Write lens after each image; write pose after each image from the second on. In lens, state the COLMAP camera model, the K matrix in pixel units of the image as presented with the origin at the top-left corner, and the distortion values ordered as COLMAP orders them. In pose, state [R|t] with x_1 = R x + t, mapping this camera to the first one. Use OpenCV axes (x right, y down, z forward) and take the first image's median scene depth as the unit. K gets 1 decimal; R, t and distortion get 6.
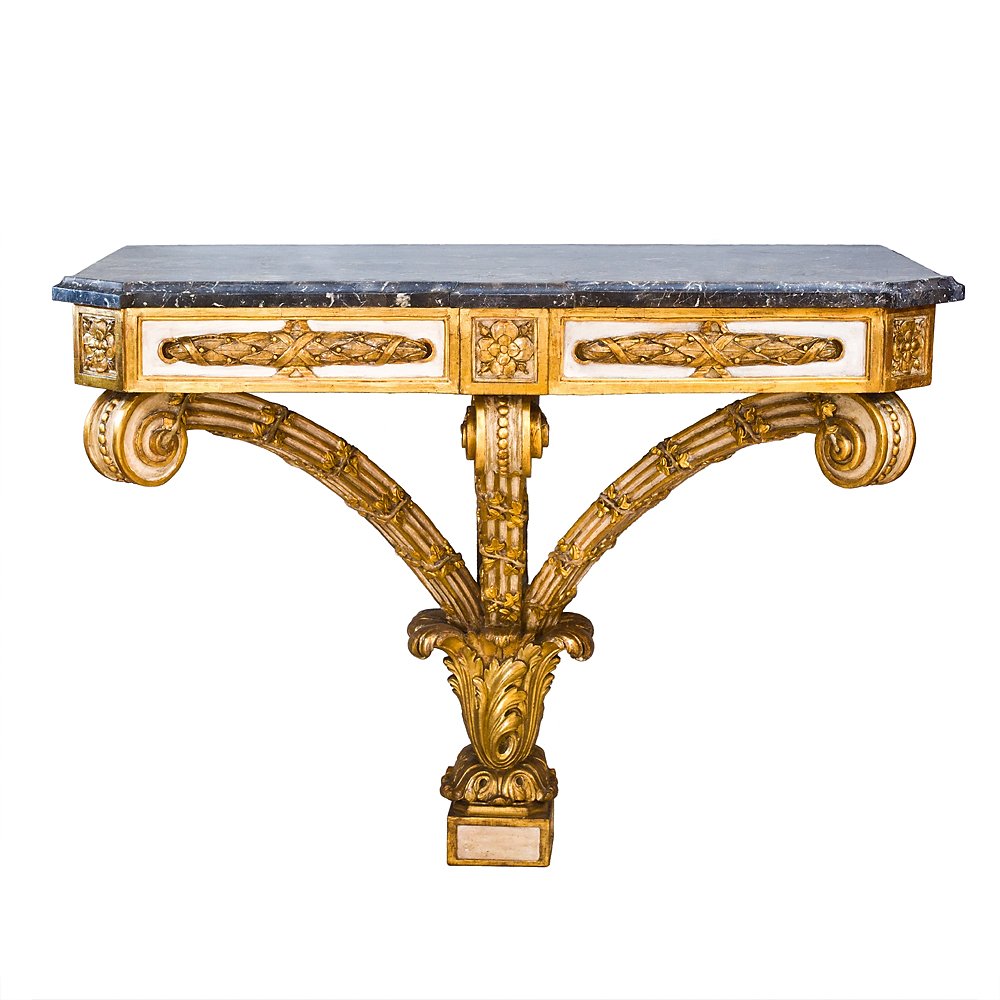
lens RADIAL K [[2623.7, 0, 504.3], [0, 2623.7, 492.7], [0, 0, 1]] dist [-0.001215, 0.000000]
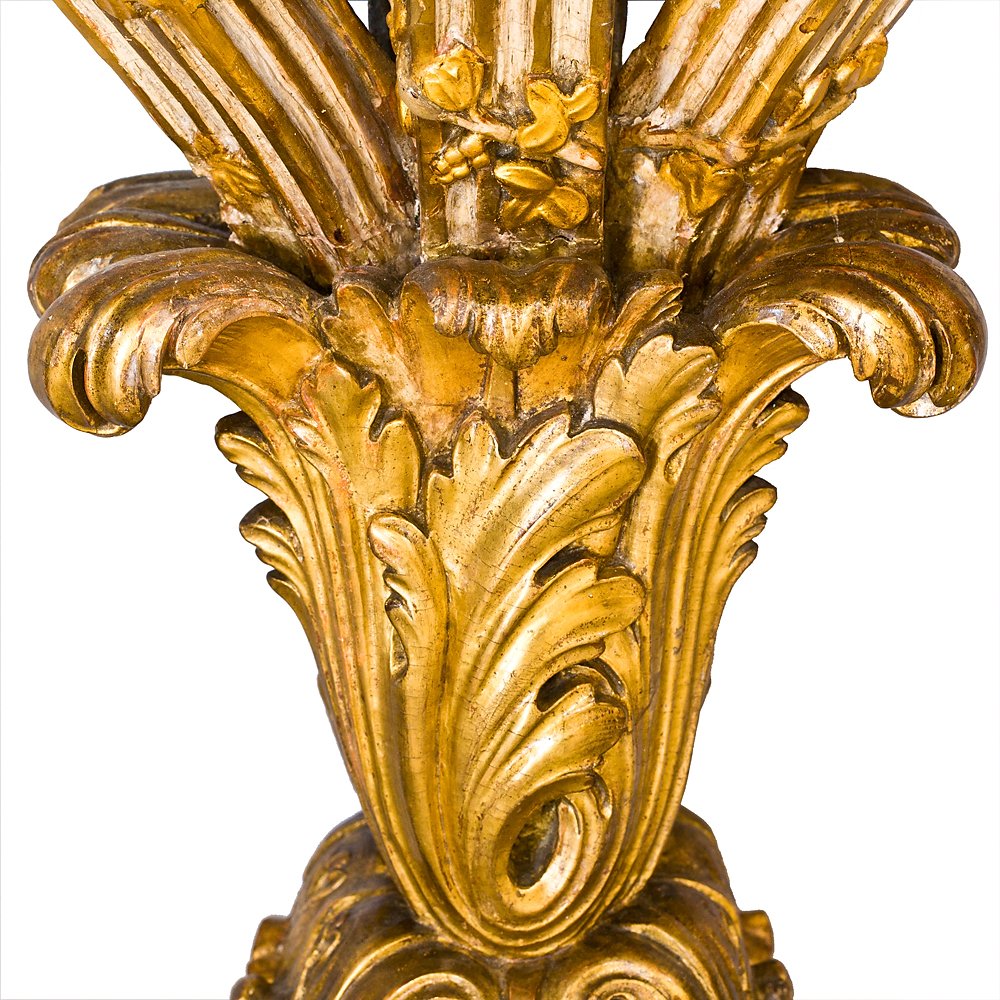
lens RADIAL K [[4813.7, 0, 501.6], [0, 4813.7, 500.6], [0, 0, 1]] dist [-0.037760, 0.000000]
pose [[0.999102, -0.034472, 0.024641, -0.010899], [0.031382, 0.992715, 0.116325, 0.027570], [-0.028471, -0.115447, 0.992905, 0.641180]]
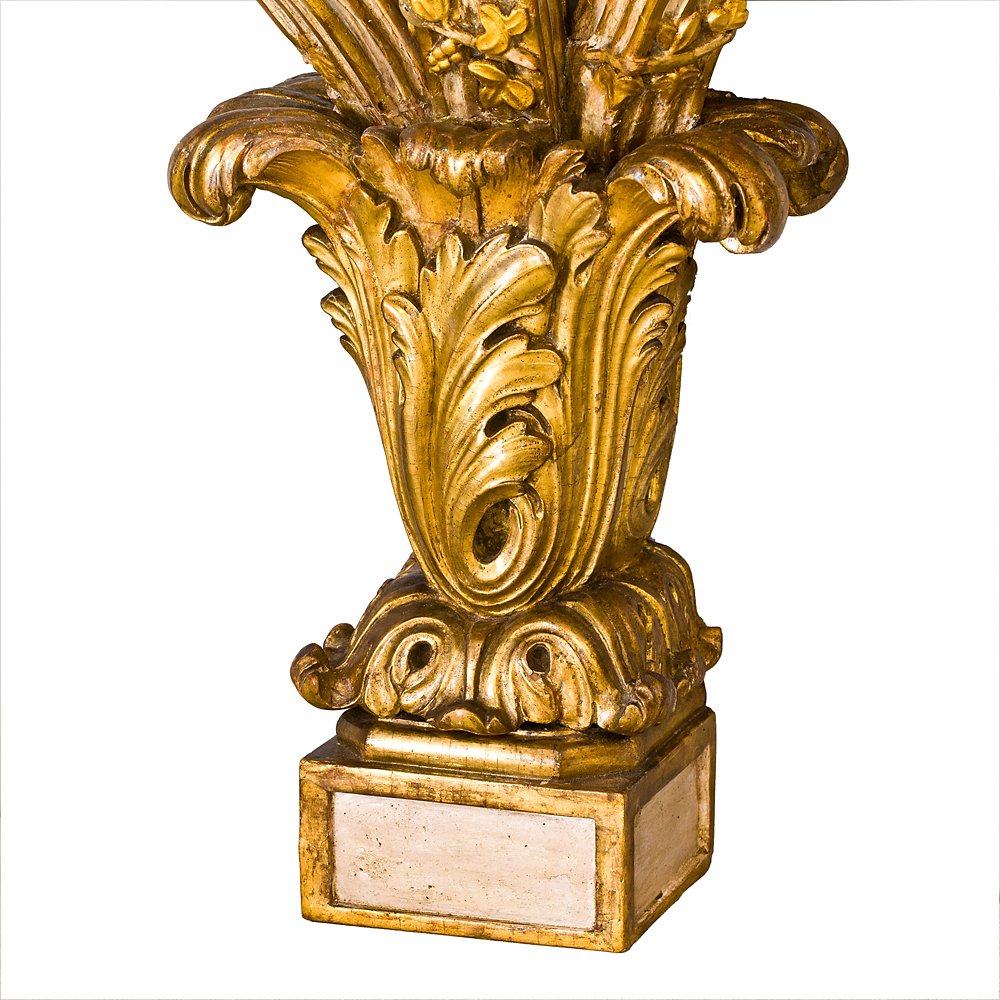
lens RADIAL K [[4813.7, 0, 498.5], [0, 4813.7, 502.9], [0, 0, 1]] dist [-0.037760, 0.000000]
pose [[0.959362, 0.055266, -0.276712, 0.150250], [-0.035846, 0.996557, 0.074758, 0.052800], [0.279891, -0.061801, 0.958040, 0.485842]]
